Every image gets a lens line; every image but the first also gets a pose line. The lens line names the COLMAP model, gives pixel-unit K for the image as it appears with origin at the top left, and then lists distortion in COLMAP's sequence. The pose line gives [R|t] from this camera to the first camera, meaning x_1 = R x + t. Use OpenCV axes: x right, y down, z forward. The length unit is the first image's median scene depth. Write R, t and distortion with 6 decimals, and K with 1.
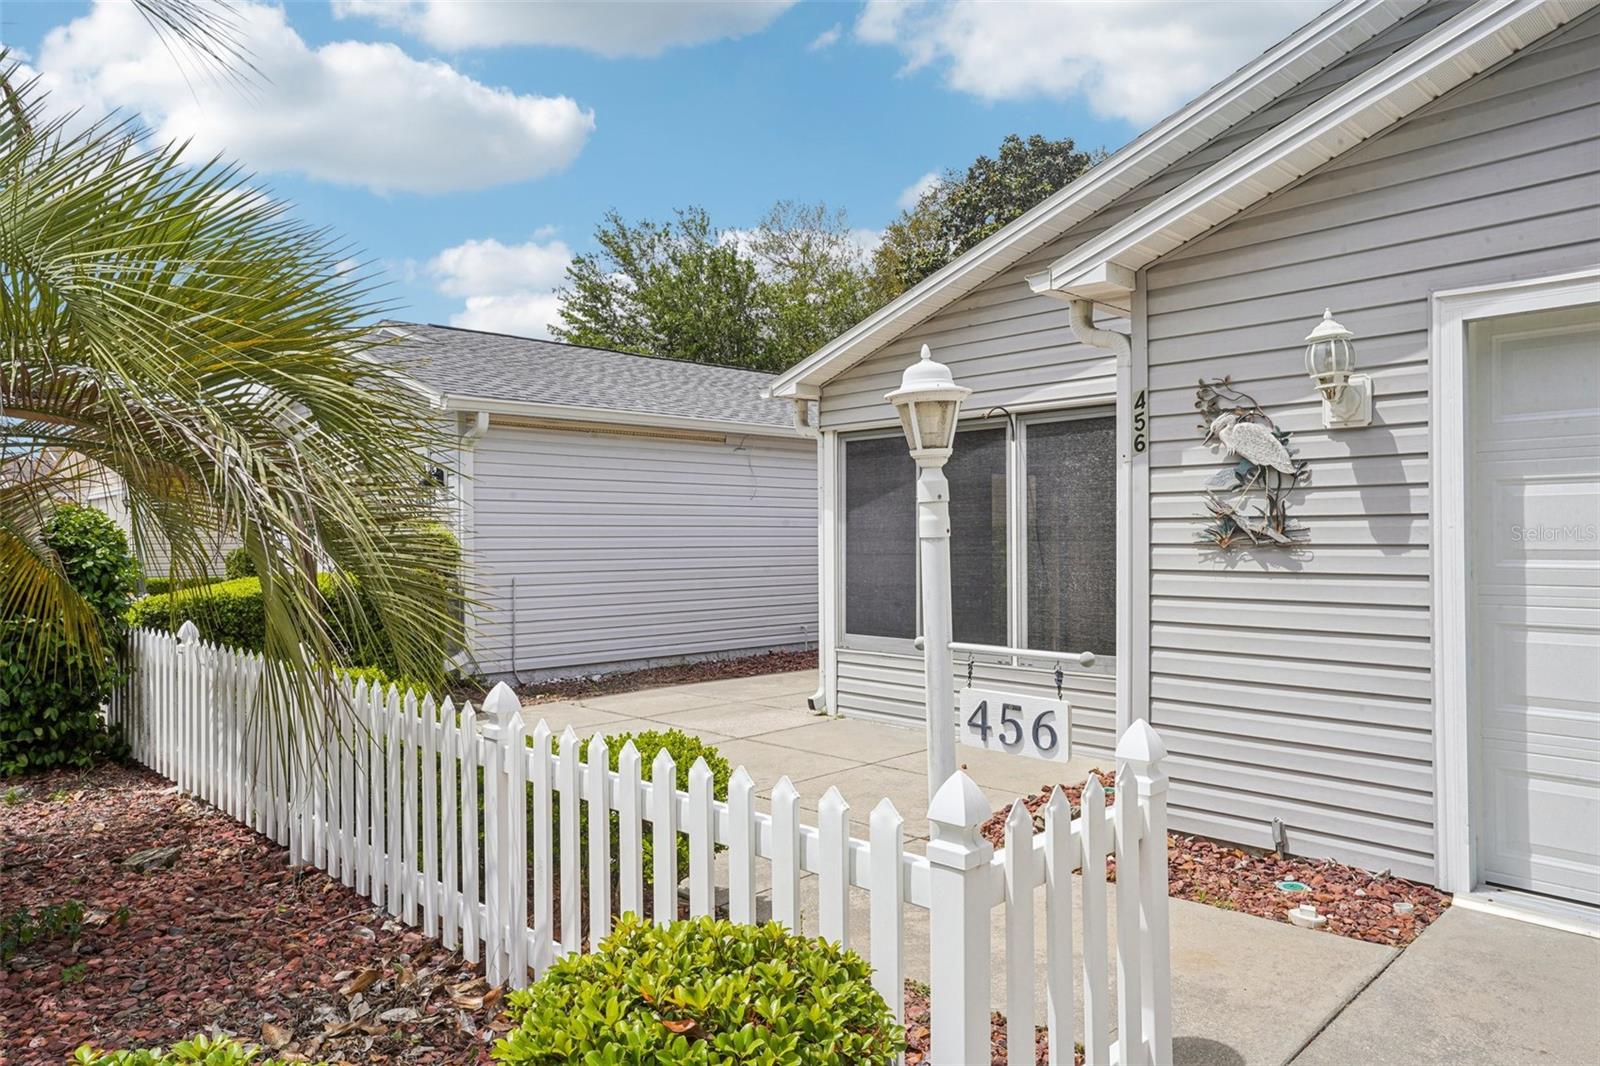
lens RADIAL K [[1095.5, 0, 810.0], [0, 1095.5, 532.0], [0, 0, 1]] dist [0.000338, 0.002805]
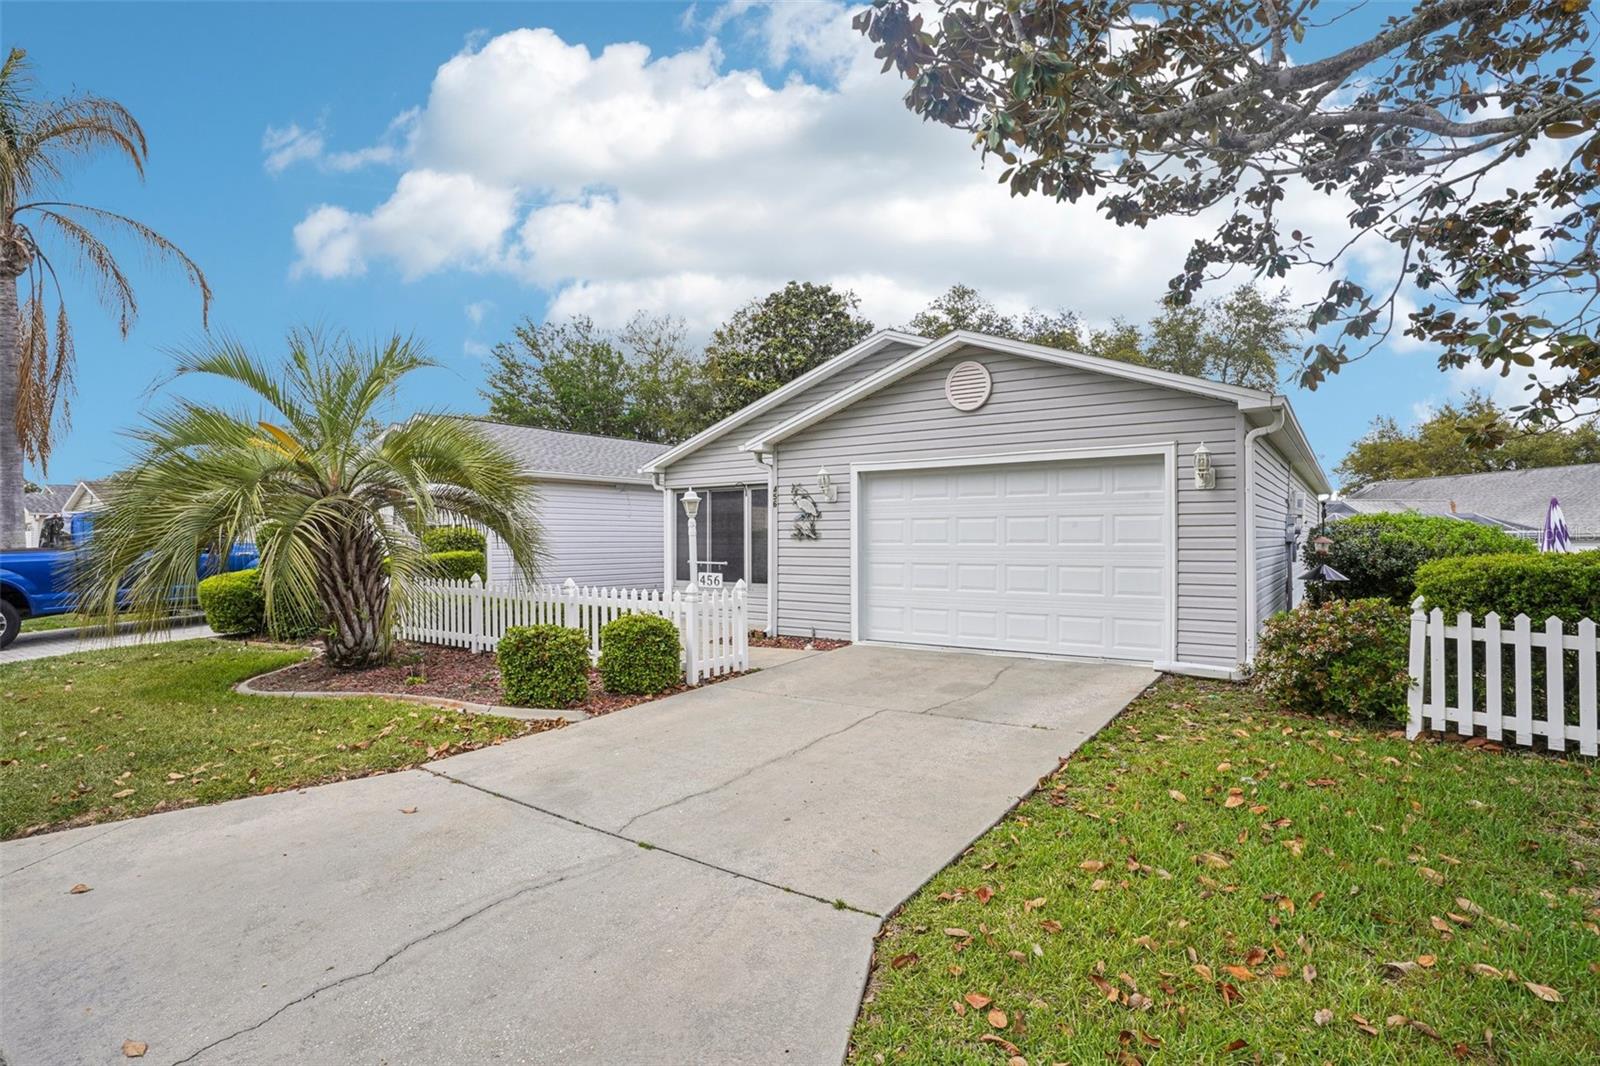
lens RADIAL K [[825.7, 0, 789.9], [0, 825.7, 540.6], [0, 0, 1]] dist [-0.043567, 0.005857]
pose [[0.987506, 0.007254, 0.157413, -0.002937], [-0.008440, 0.999941, 0.006865, 0.001431], [-0.157353, -0.008108, 0.987509, -0.685304]]
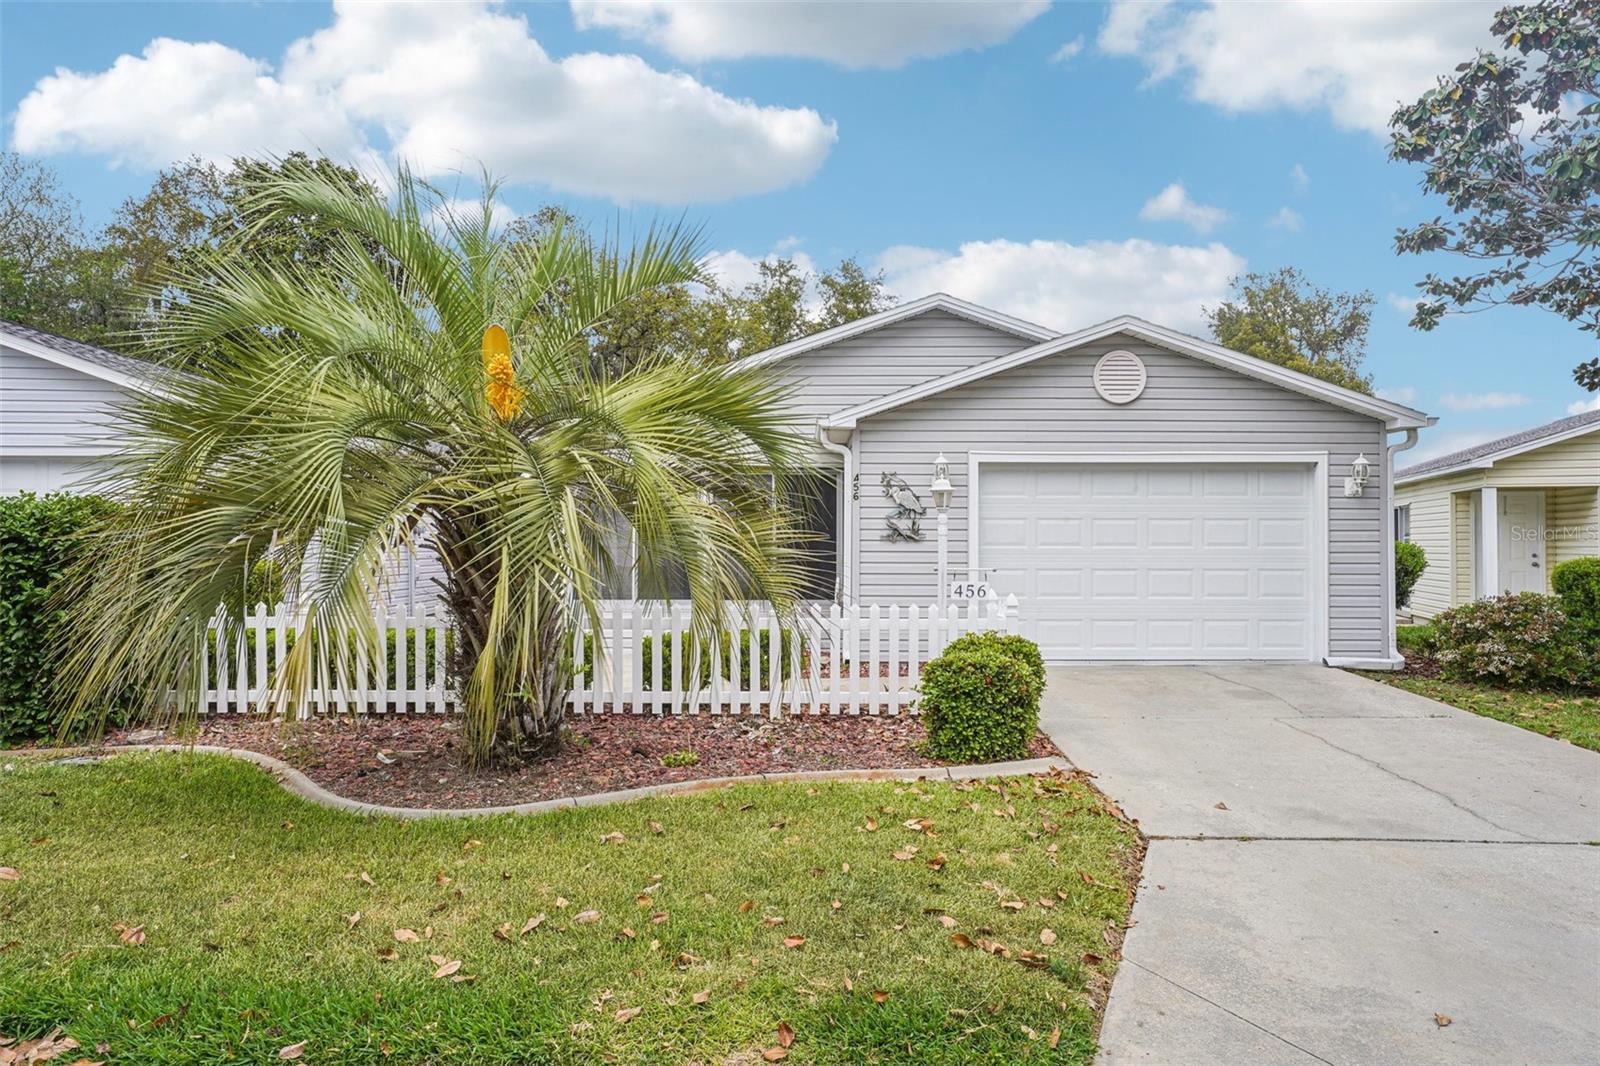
lens RADIAL K [[1095.5, 0, 803.6], [0, 1095.5, 530.2], [0, 0, 1]] dist [0.000338, 0.002805]
pose [[0.710000, 0.016104, 0.704018, -0.815859], [-0.013892, 0.999864, -0.008861, 0.007877], [-0.704065, -0.003488, 0.710127, -0.330256]]
